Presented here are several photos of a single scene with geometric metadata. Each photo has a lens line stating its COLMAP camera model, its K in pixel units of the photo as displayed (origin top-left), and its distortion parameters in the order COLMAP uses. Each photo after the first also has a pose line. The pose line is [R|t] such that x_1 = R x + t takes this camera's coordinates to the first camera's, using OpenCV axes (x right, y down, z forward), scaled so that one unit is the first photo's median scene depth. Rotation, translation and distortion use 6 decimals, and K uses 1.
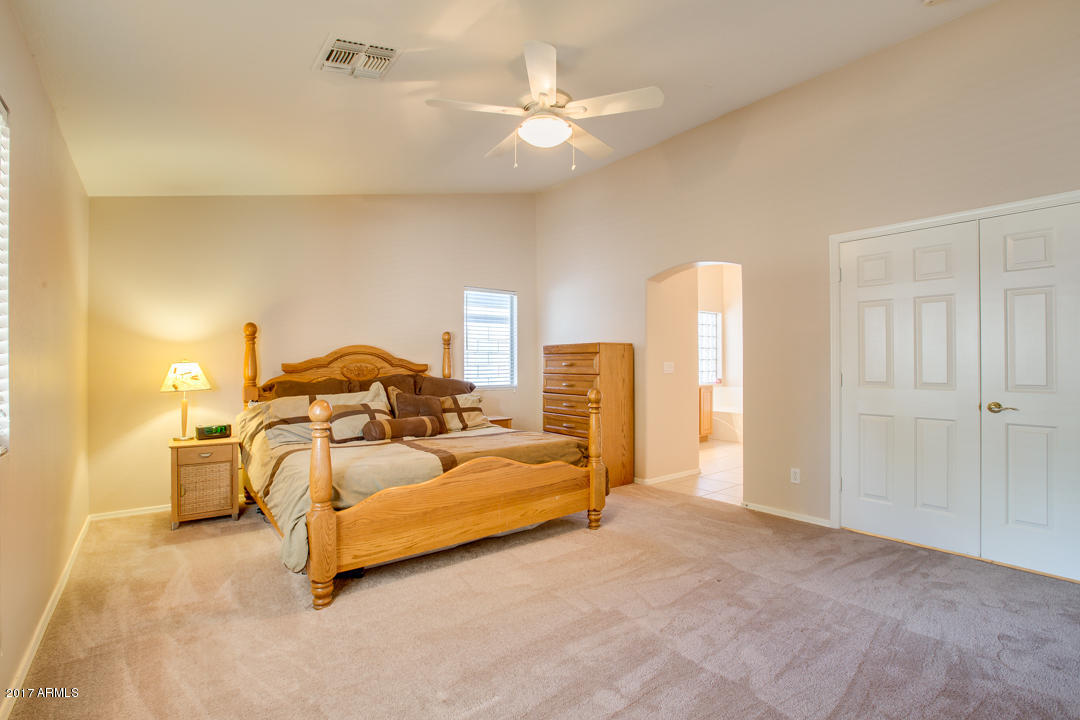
lens RADIAL K [[498.6, 0, 542.8], [0, 498.6, 363.1], [0, 0, 1]] dist [-0.005304, 0.000389]
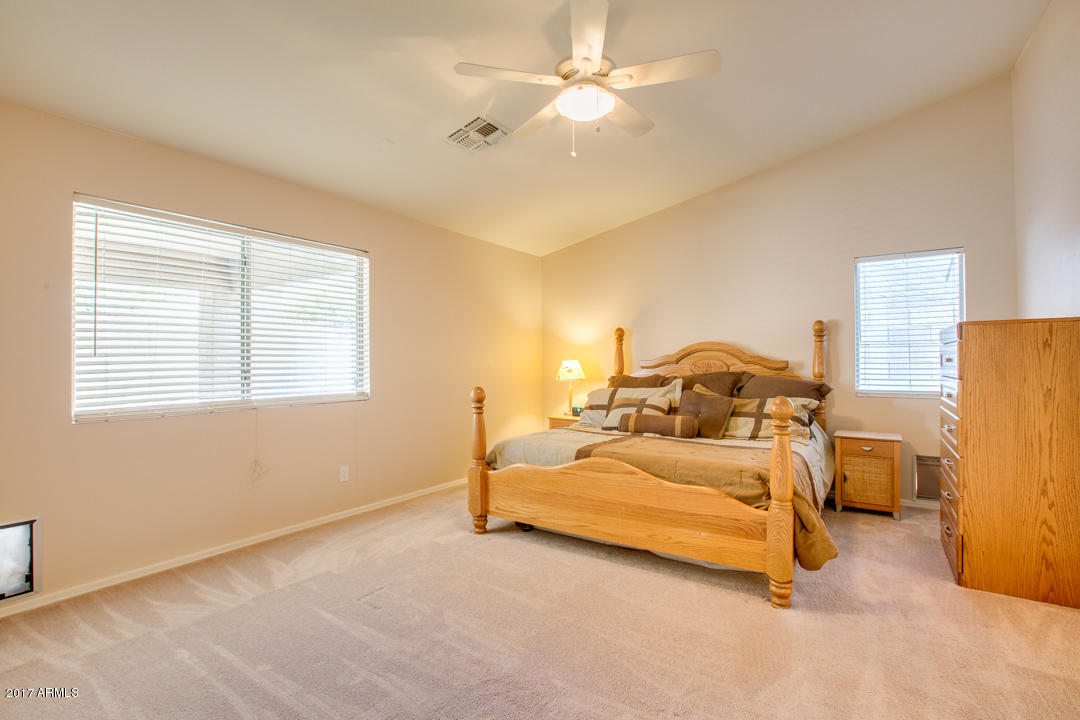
lens RADIAL K [[498.6, 0, 542.6], [0, 498.6, 358.0], [0, 0, 1]] dist [-0.005304, 0.000389]
pose [[0.311373, -0.007309, -0.950260, 0.639061], [0.003579, 0.999972, -0.006519, 0.002223], [0.950281, -0.001371, 0.311390, 0.493220]]
